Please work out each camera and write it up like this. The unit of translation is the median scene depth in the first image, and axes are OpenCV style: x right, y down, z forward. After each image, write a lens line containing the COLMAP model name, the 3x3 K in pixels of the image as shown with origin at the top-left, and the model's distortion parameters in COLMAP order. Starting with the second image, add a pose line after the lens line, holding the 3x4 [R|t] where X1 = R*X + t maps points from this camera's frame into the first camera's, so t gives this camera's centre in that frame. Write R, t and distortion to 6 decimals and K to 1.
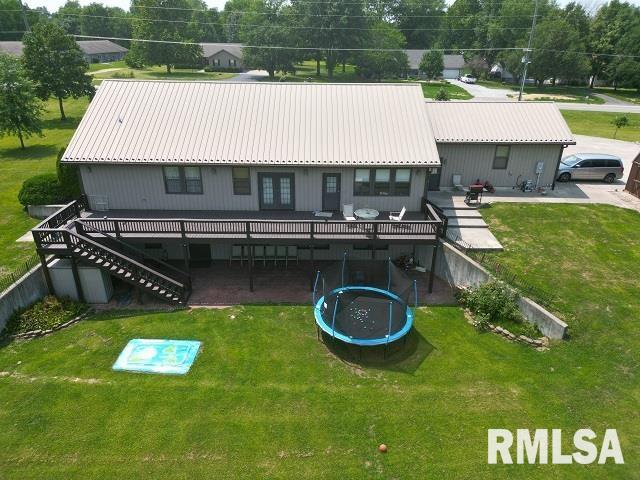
lens RADIAL K [[449.0, 0, 320.0], [0, 449.0, 240.0], [0, 0, 1]] dist [0.051300, -0.053939]
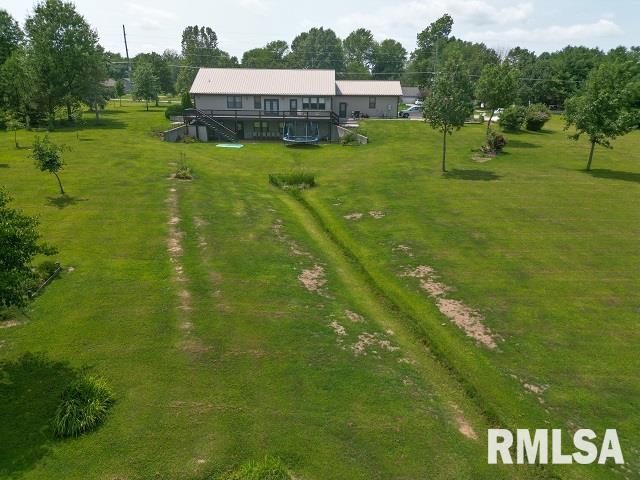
lens RADIAL K [[449.0, 0, 320.0], [0, 449.0, 240.0], [0, 0, 1]] dist [0.051300, -0.053939]
pose [[0.999788, 0.005579, -0.019807, 0.227621], [-0.007620, 0.994495, -0.104505, 0.892516], [0.019115, 0.104634, 0.994327, -1.416167]]
